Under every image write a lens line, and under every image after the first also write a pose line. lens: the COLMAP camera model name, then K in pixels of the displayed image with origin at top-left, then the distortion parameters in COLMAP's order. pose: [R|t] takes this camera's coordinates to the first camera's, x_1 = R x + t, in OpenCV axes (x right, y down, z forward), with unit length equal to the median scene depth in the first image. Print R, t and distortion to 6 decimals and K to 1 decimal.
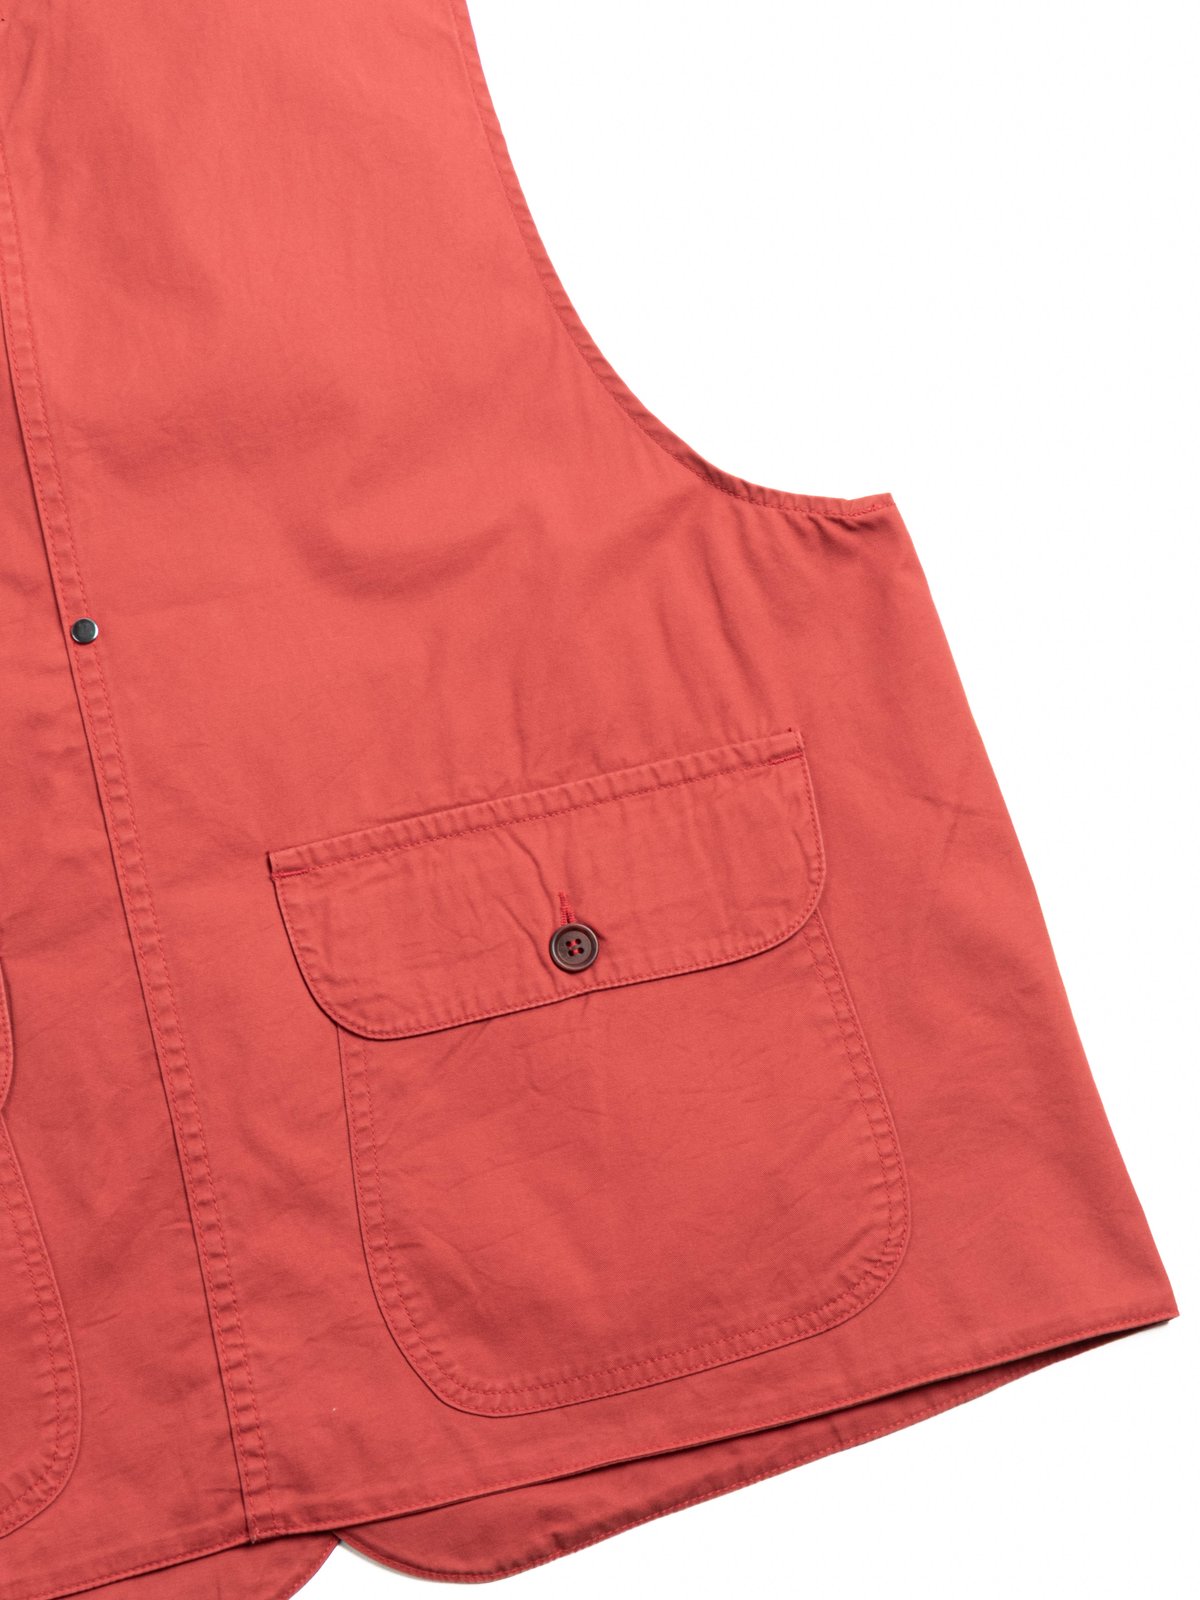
lens RADIAL K [[3247.6, 0, 597.9], [0, 3247.6, 803.8], [0, 0, 1]] dist [-0.036140, 0.000000]
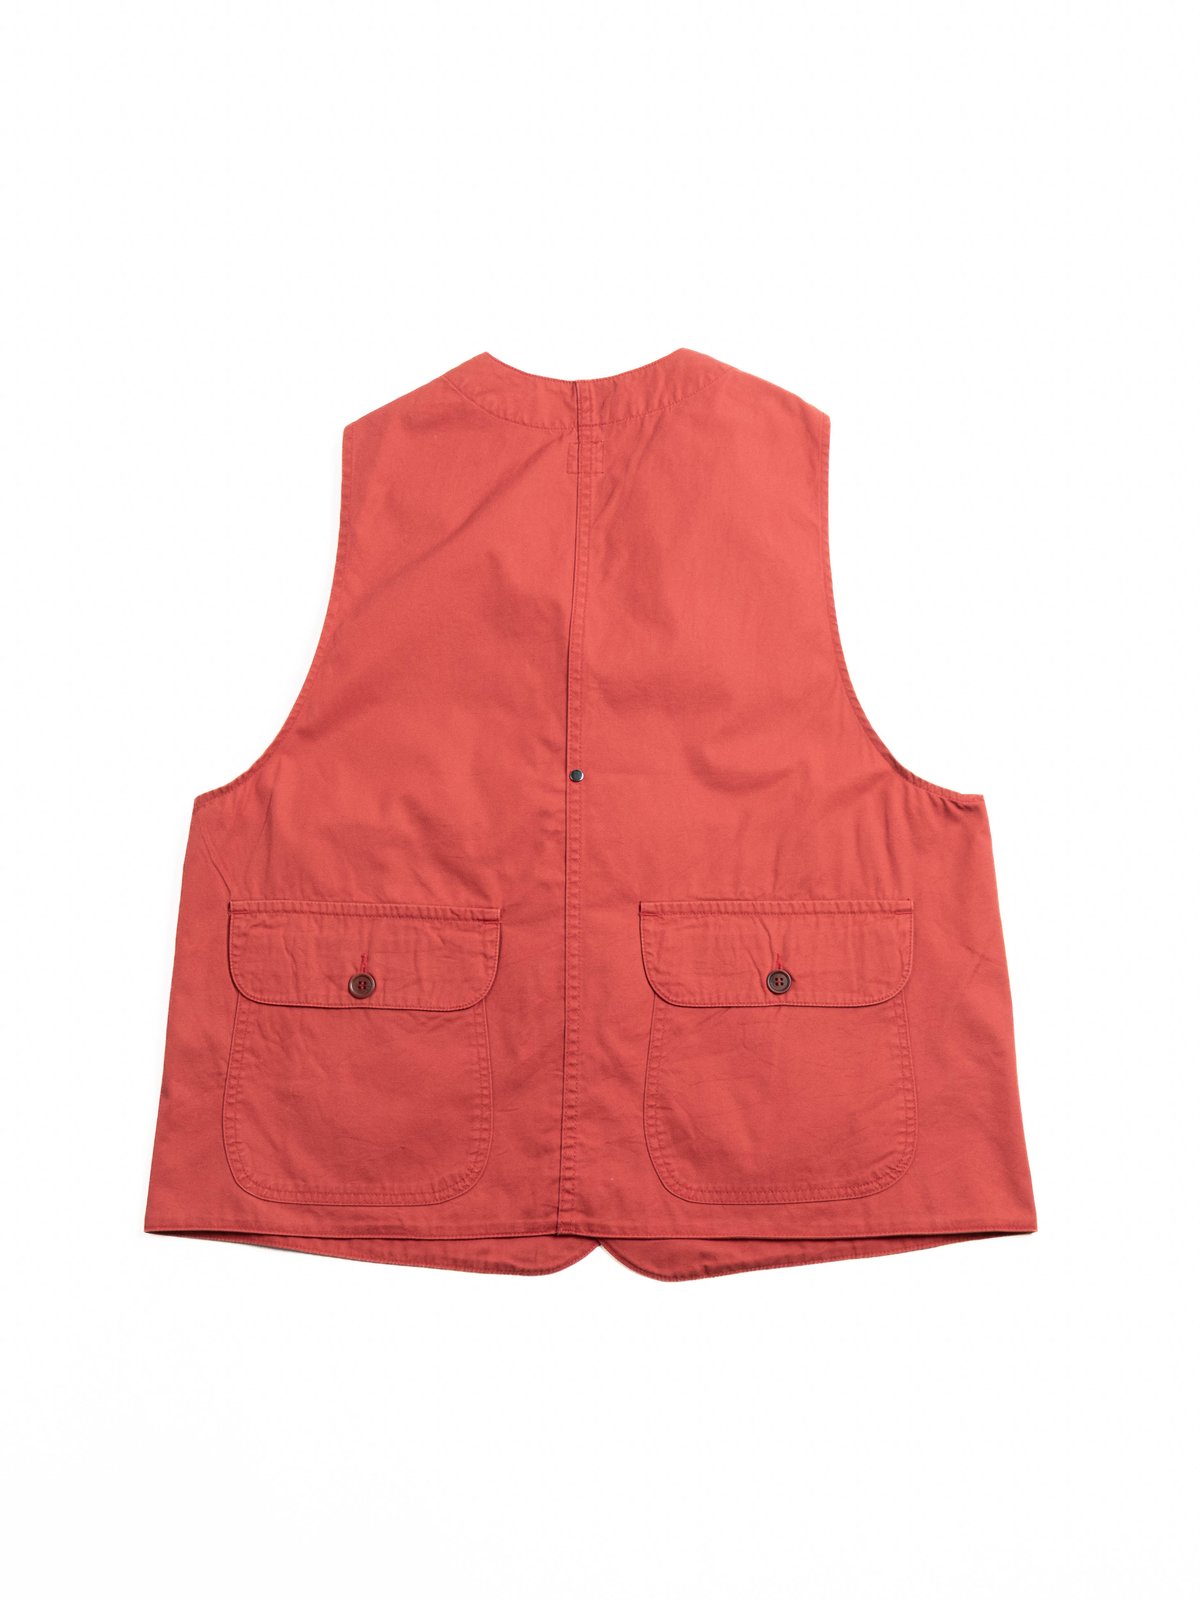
lens RADIAL K [[1947.4, 0, 606.6], [0, 1947.4, 793.9], [0, 0, 1]] dist [-0.020802, 0.000000]
pose [[0.973412, 0.216324, -0.075321, -0.045546], [-0.217886, 0.975887, -0.013079, -0.030058], [0.070676, 0.029142, 0.997074, -0.210655]]
